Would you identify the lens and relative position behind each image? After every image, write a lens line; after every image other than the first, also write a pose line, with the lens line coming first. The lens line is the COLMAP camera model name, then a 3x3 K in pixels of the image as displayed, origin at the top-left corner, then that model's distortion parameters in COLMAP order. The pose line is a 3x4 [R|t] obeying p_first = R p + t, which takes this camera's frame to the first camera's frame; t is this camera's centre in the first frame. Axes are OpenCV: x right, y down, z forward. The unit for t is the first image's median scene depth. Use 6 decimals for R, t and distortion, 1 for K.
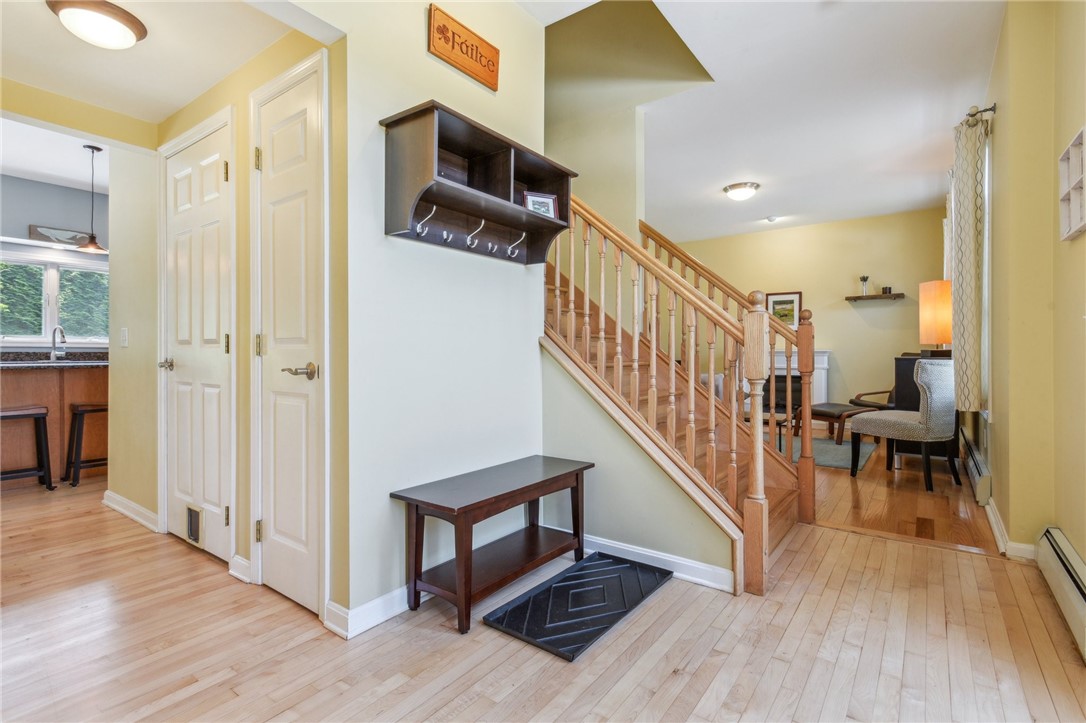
lens RADIAL K [[512.1, 0, 547.3], [0, 512.1, 353.1], [0, 0, 1]] dist [0.004229, -0.000181]
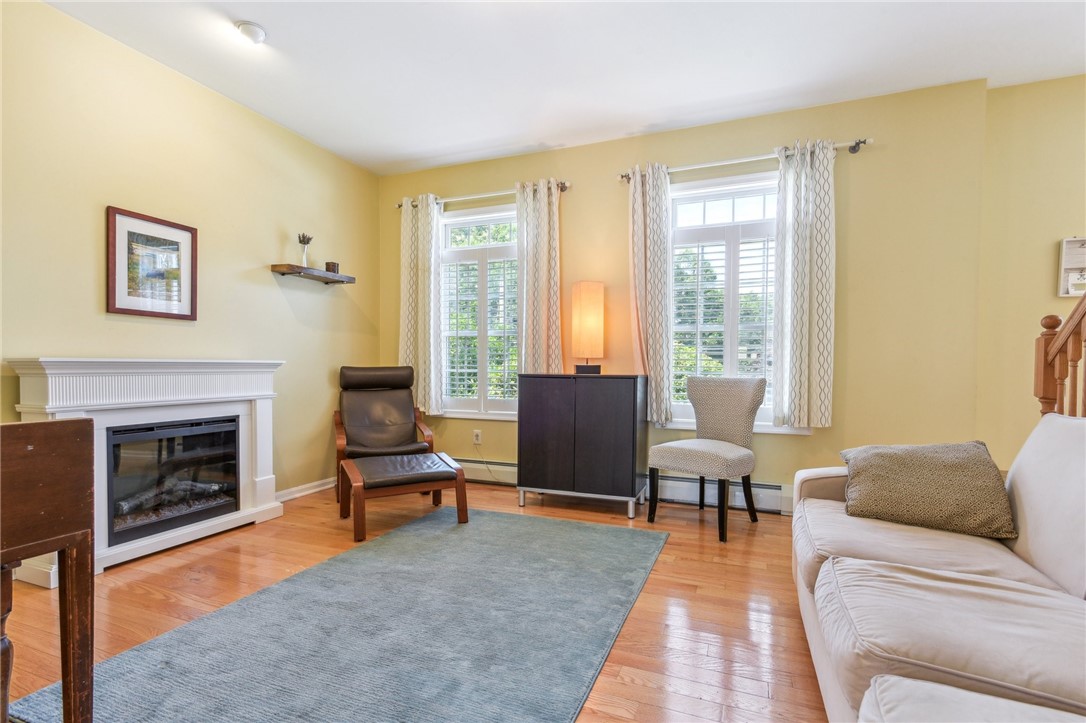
lens RADIAL K [[512.1, 0, 550.1], [0, 512.1, 380.0], [0, 0, 1]] dist [0.004229, -0.000181]
pose [[-0.256173, -0.024957, 0.966309, -0.018905], [-0.003101, 0.999683, 0.024997, -0.000655], [-0.966626, 0.003407, -0.256170, 0.871729]]
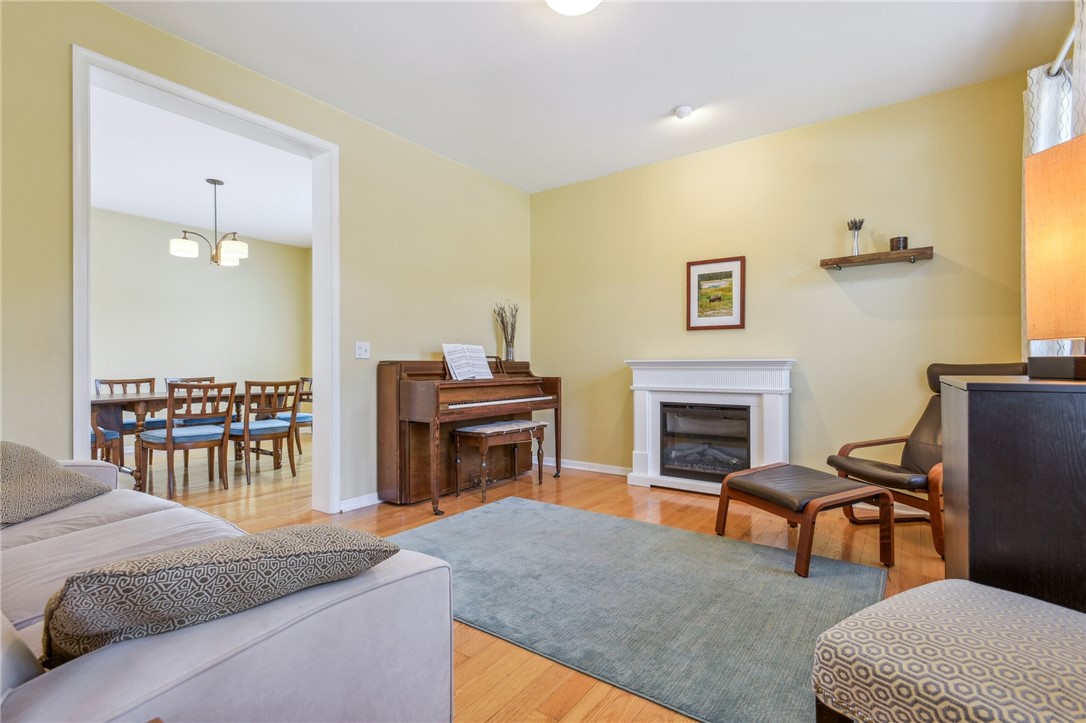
lens RADIAL K [[512.1, 0, 542.3], [0, 512.1, 363.9], [0, 0, 1]] dist [0.004229, -0.000181]
pose [[0.999938, -0.005130, 0.009890, 0.284248], [0.005137, 0.999987, -0.000761, -0.001750], [-0.009886, 0.000812, 0.999951, 0.466718]]
